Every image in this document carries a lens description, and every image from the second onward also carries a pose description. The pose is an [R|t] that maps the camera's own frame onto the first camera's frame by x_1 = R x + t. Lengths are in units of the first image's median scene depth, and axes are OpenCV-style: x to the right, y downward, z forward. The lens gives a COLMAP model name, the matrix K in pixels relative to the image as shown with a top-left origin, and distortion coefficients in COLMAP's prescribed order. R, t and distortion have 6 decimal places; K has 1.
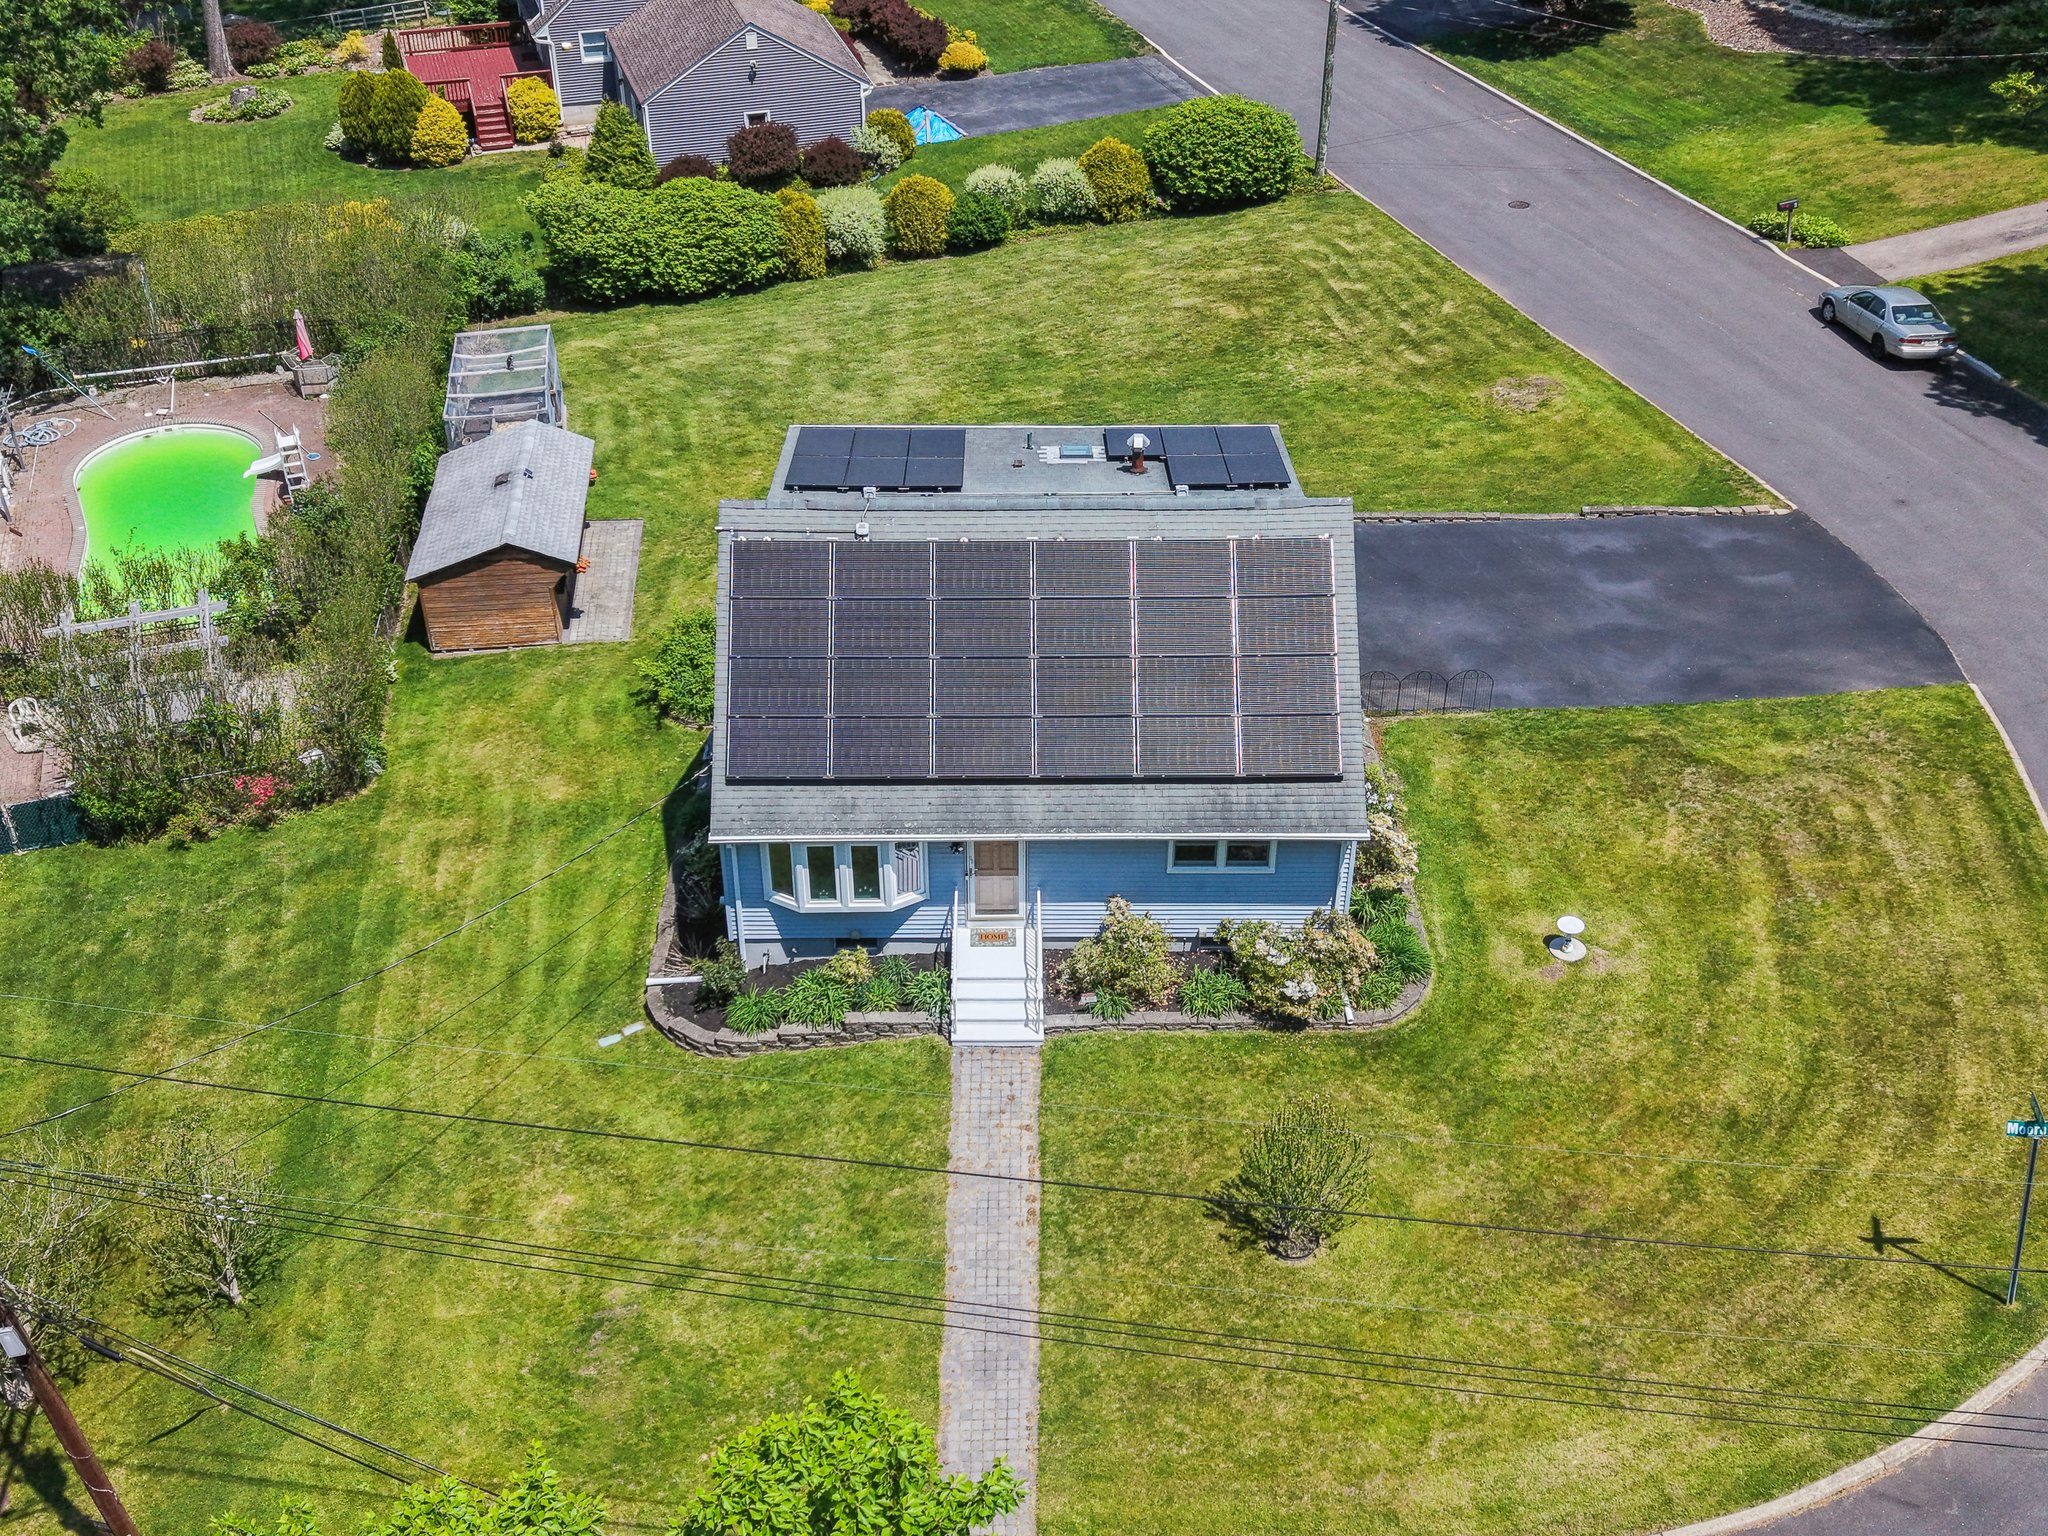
lens RADIAL K [[2117.2, 0, 1024.0], [0, 2117.2, 768.0], [0, 0, 1]] dist [0.122807, -0.301225]
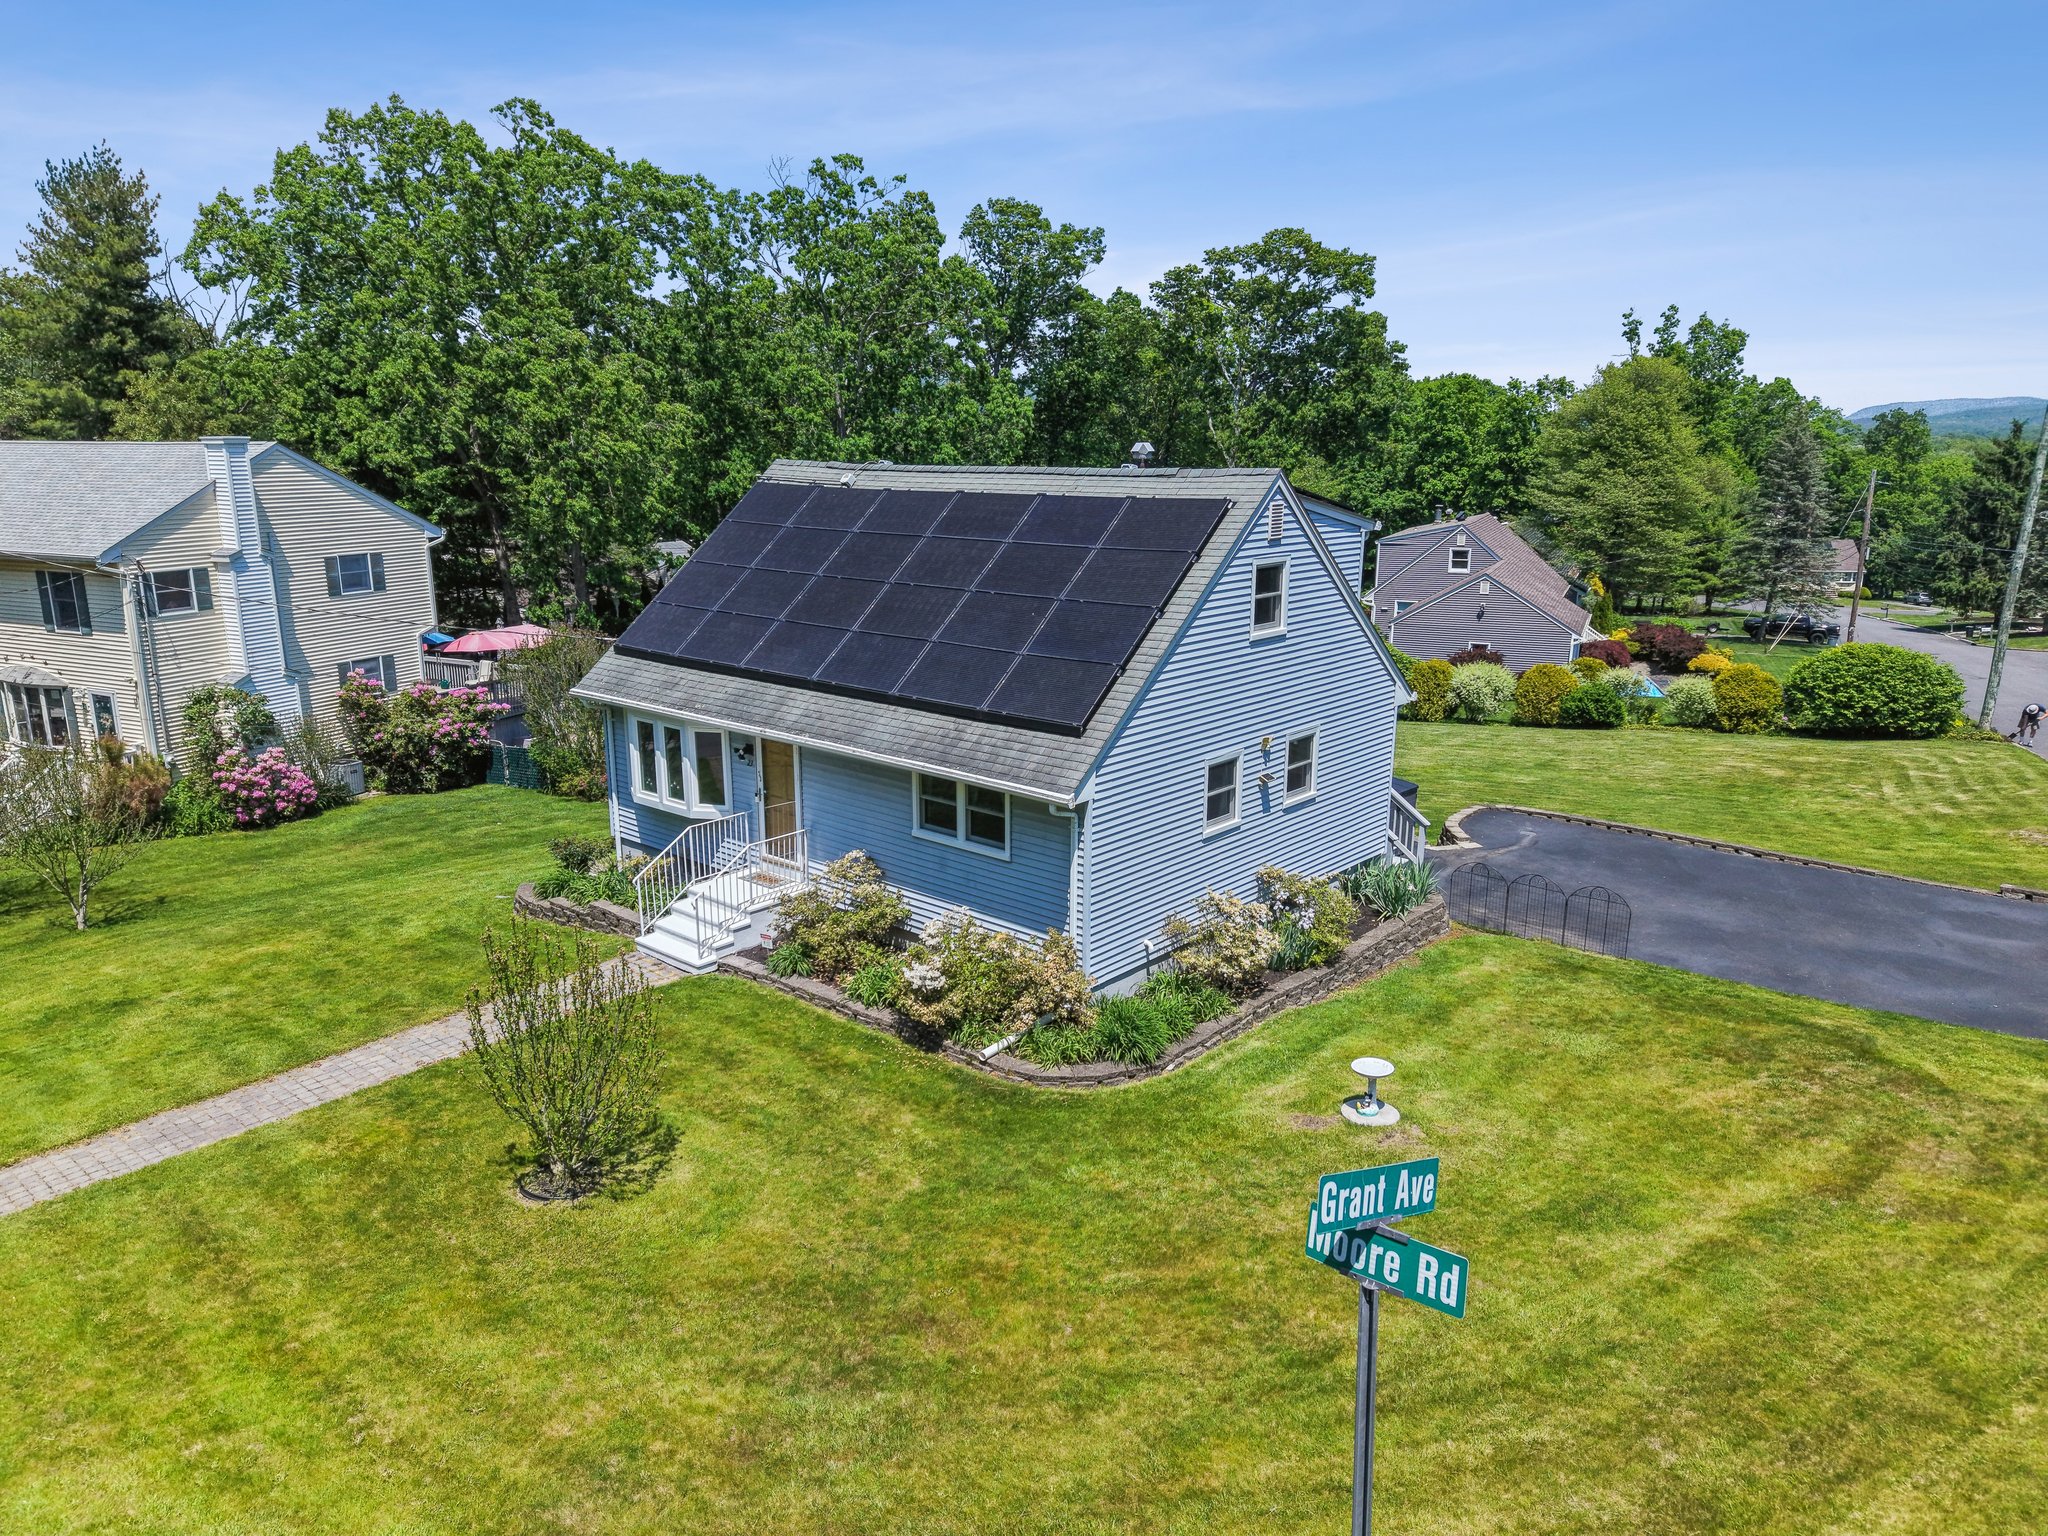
lens RADIAL K [[1358.1, 0, 1031.2], [0, 1358.1, 777.3], [0, 0, 1]] dist [0.008476, -0.001380]
pose [[0.750097, 0.157403, -0.642322, 0.438670], [-0.393936, 0.886489, -0.242798, 0.139223], [0.531195, 0.435157, 0.726960, 0.641179]]
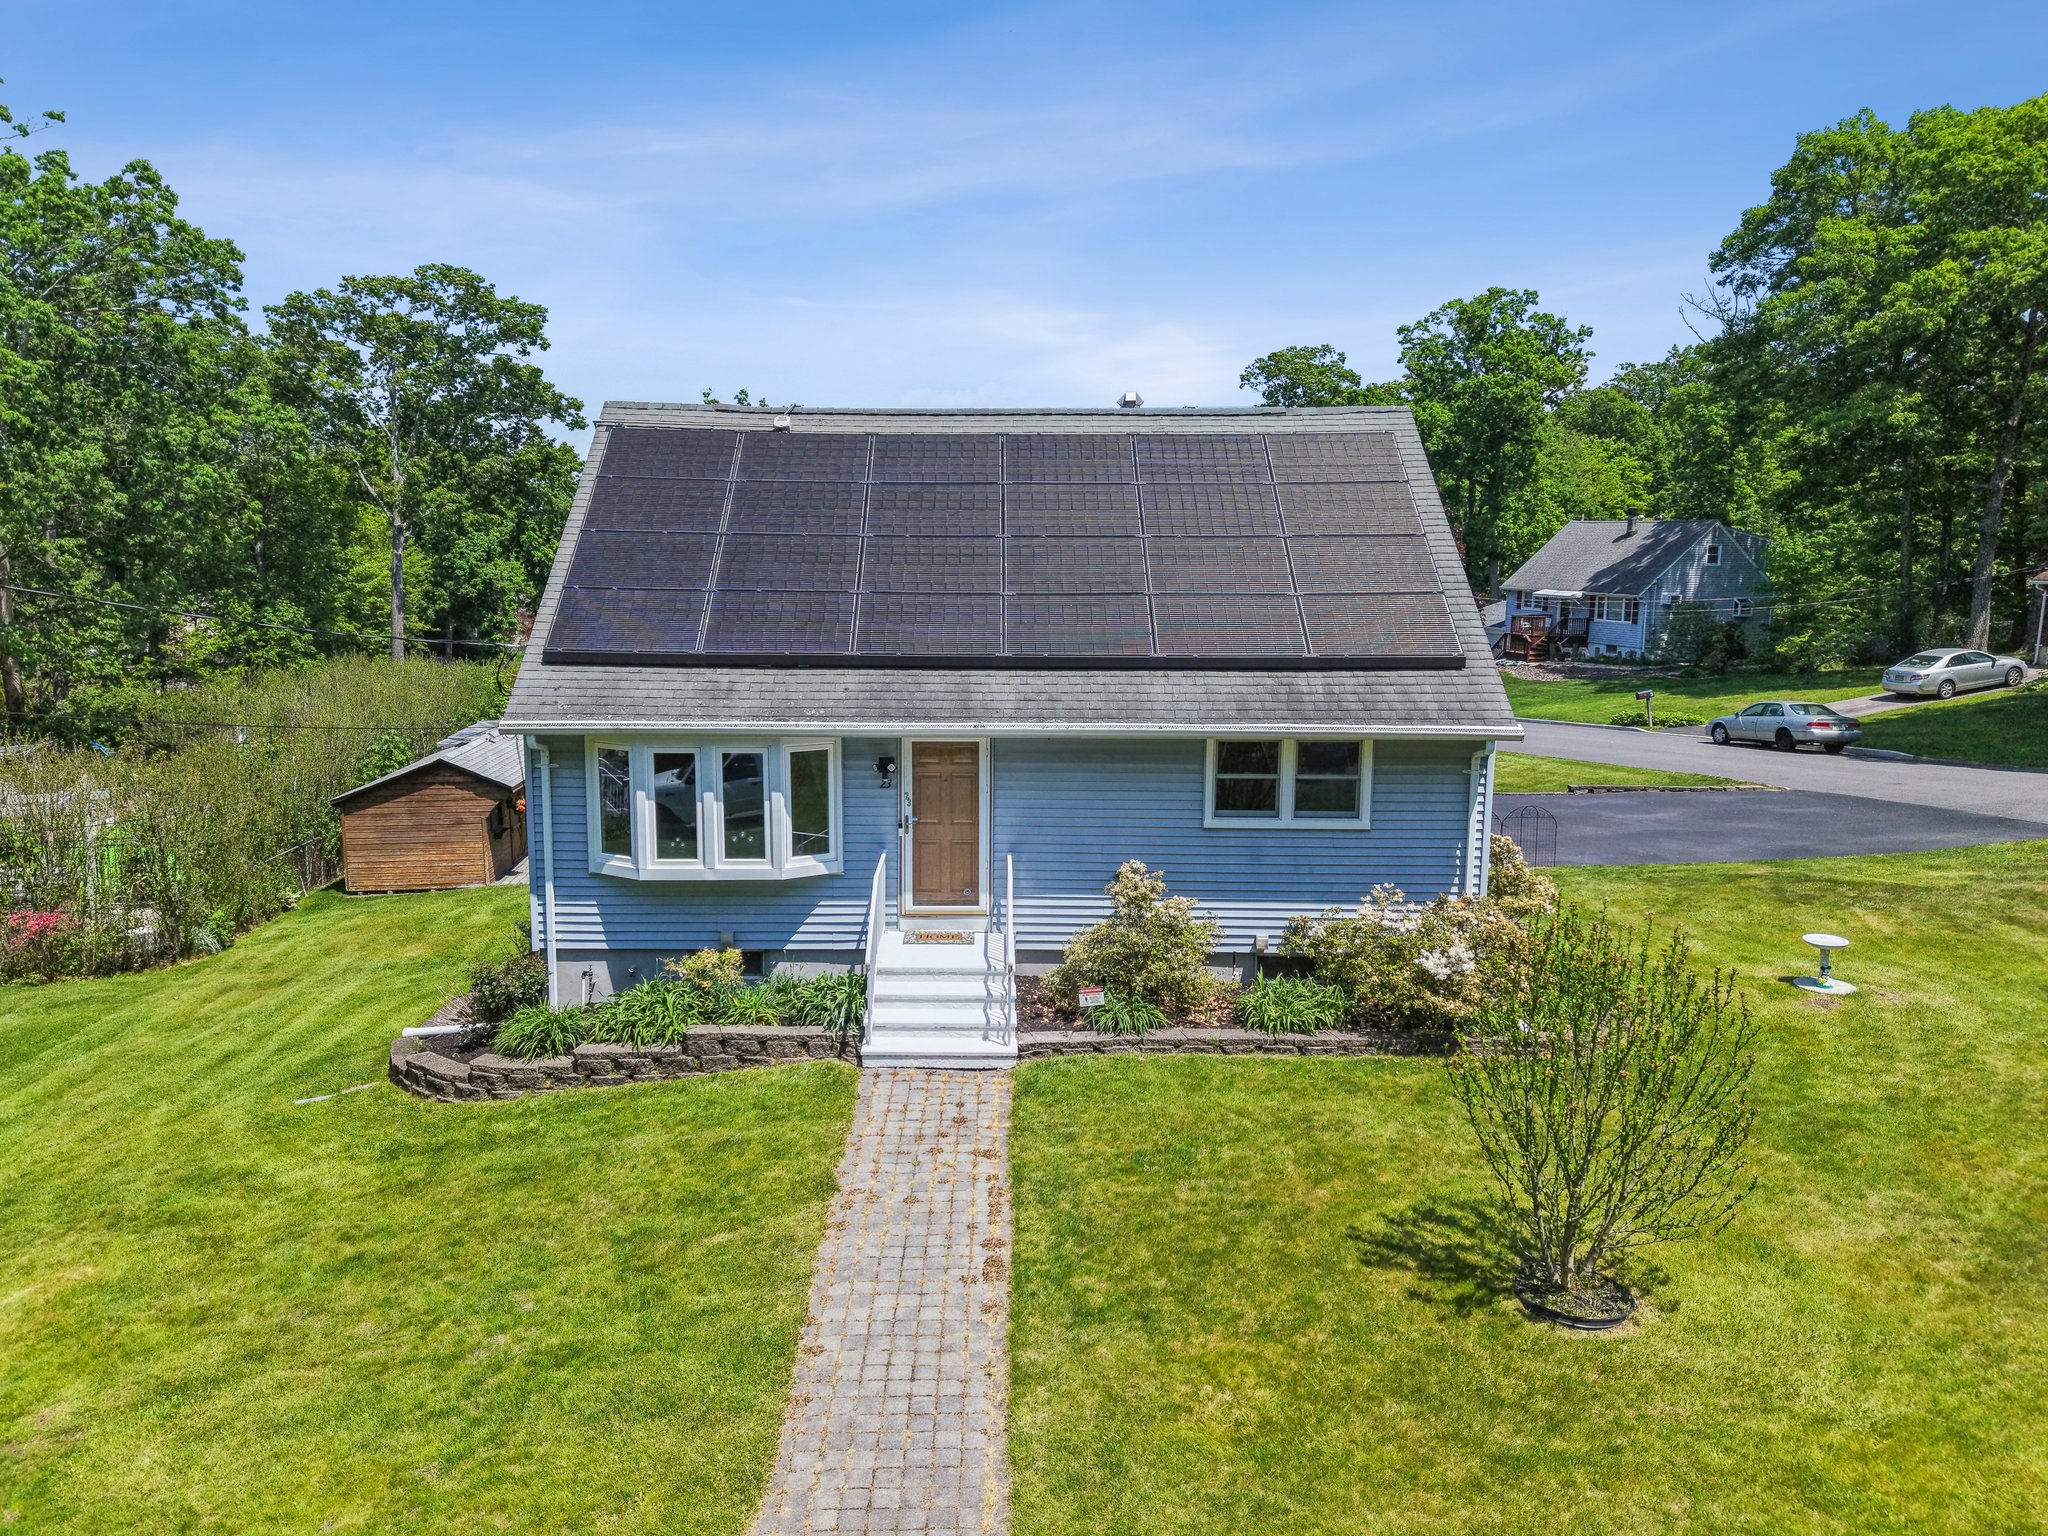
lens RADIAL K [[1396.5, 0, 981.1], [0, 1396.5, 739.5], [0, 0, 1]] dist [0.006760, -0.002875]
pose [[0.999889, 0.003968, -0.014327, 0.004333], [-0.010283, 0.880601, -0.473746, 0.232623], [0.010737, 0.473841, 0.880545, 0.612270]]
